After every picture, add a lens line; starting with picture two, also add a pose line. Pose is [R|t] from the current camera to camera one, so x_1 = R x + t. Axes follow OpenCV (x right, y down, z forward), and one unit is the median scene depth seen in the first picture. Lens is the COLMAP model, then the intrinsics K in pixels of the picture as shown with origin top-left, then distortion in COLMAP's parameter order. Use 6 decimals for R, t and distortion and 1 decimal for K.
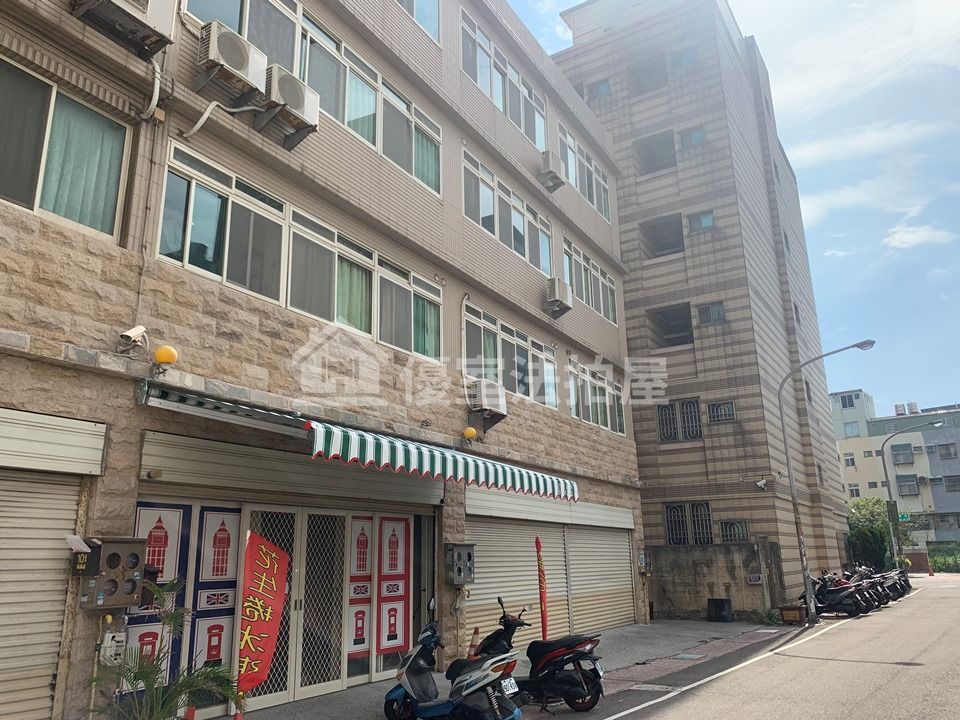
lens RADIAL K [[733.6, 0, 480.0], [0, 733.6, 360.0], [0, 0, 1]] dist [0.110542, -0.299365]
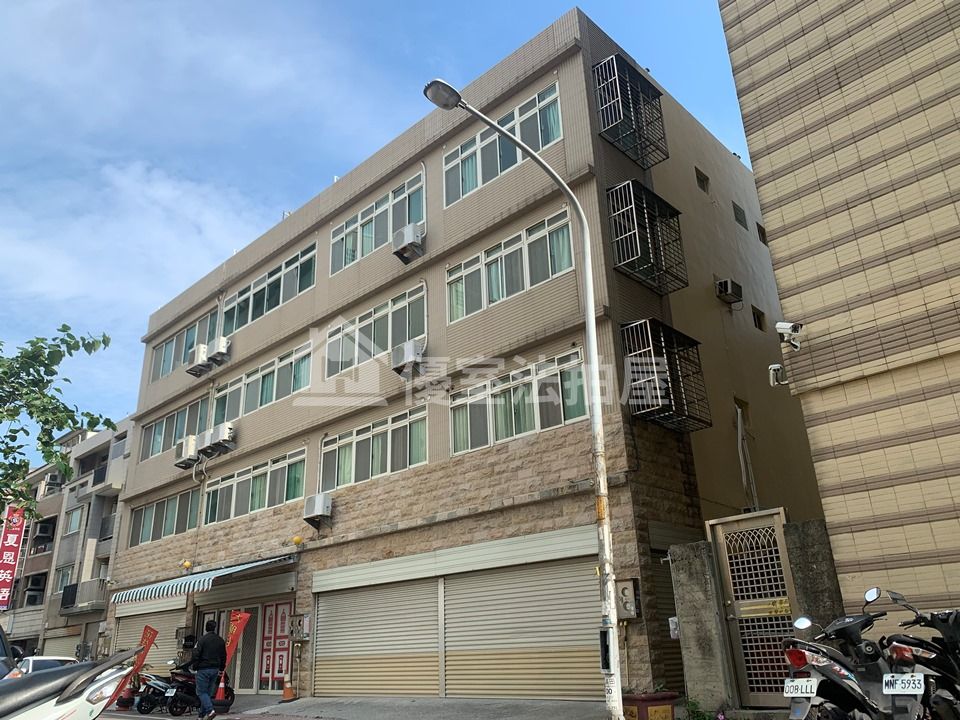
lens RADIAL K [[733.6, 0, 480.0], [0, 733.6, 360.0], [0, 0, 1]] dist [0.110542, -0.299365]
pose [[-0.229310, -0.332213, -0.914905, 0.749456], [0.297537, 0.871035, -0.390857, 0.256218], [0.926763, -0.361845, -0.100891, 0.866198]]
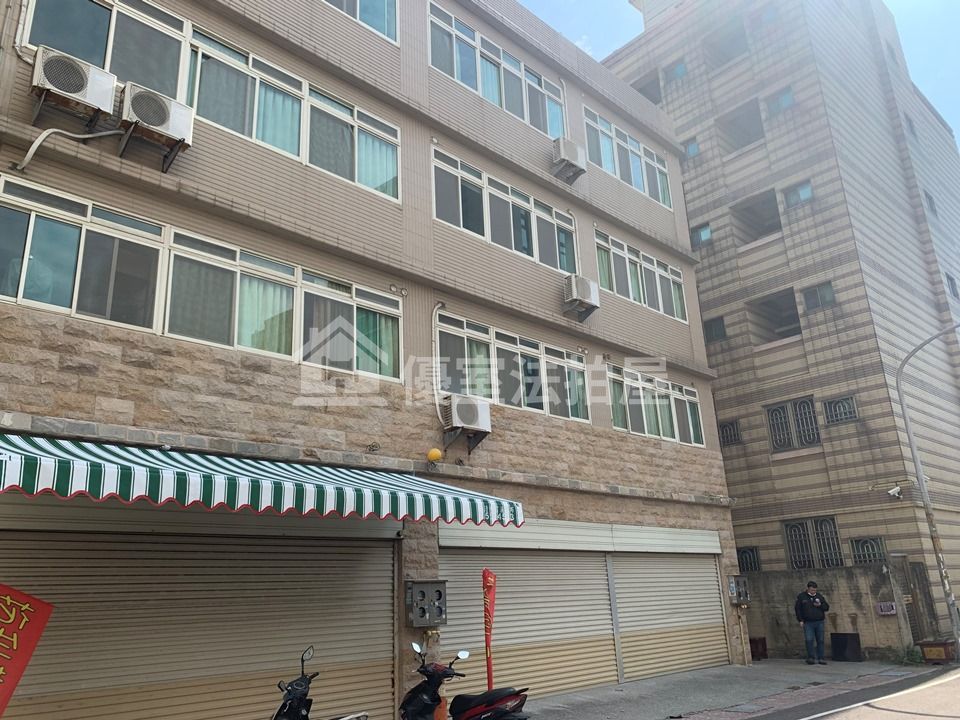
lens RADIAL K [[736.0, 0, 485.1], [0, 736.0, 366.8], [0, 0, 1]] dist [0.054803, -0.086335]
pose [[0.966008, -0.101853, -0.237600, 0.142810], [0.094217, 0.994609, -0.043306, 0.019754], [0.240730, 0.019448, 0.970397, 0.076718]]
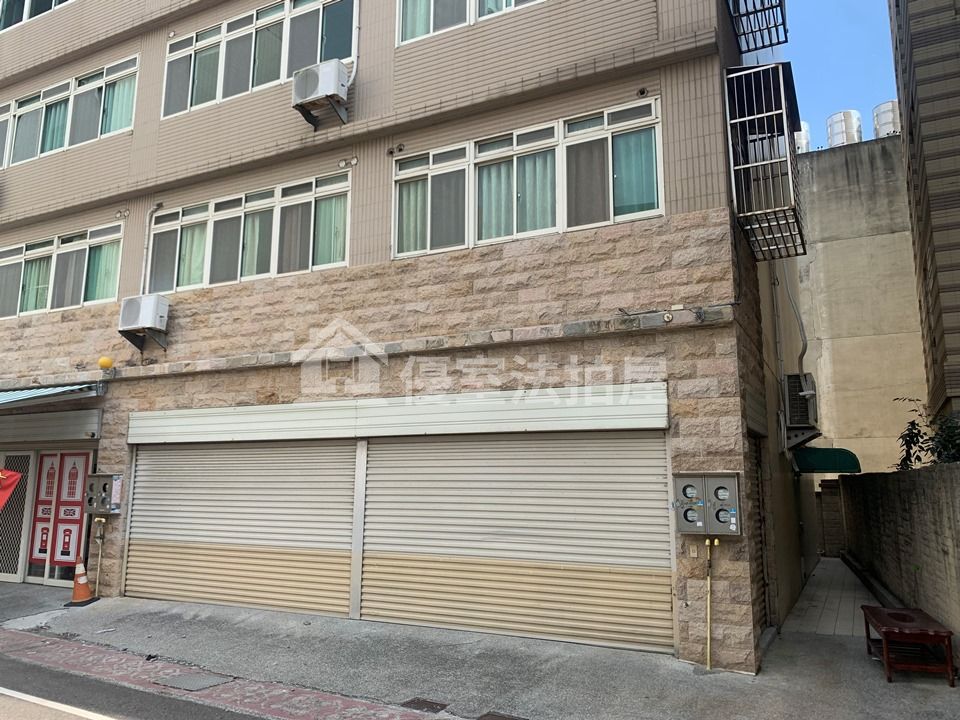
lens RADIAL K [[738.2, 0, 476.9], [0, 738.2, 356.1], [0, 0, 1]] dist [0.045309, -0.075654]
pose [[0.057592, -0.152972, -0.986551, 0.516402], [0.256964, 0.957168, -0.133416, 0.183431], [0.964703, -0.245825, 0.094434, 0.731049]]
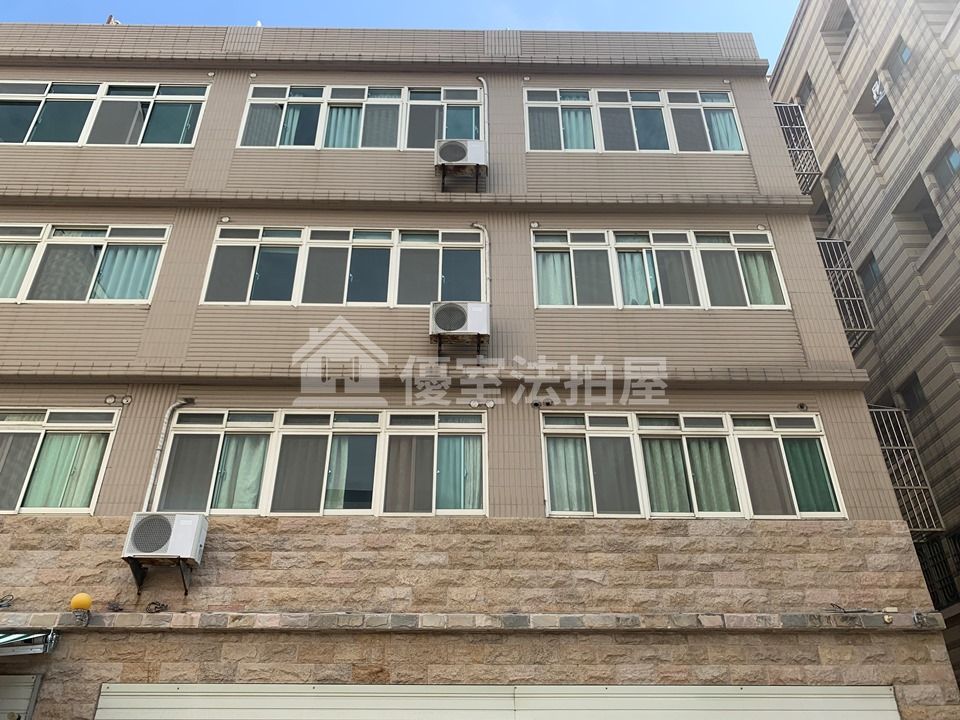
lens RADIAL K [[751.7, 0, 469.8], [0, 751.7, 364.0], [0, 0, 1]] dist [0.008428, -0.007677]
pose [[0.521966, -0.427807, -0.737925, 0.398407], [0.216272, 0.903235, -0.370666, 0.122771], [0.825093, 0.033882, 0.563981, 0.476842]]
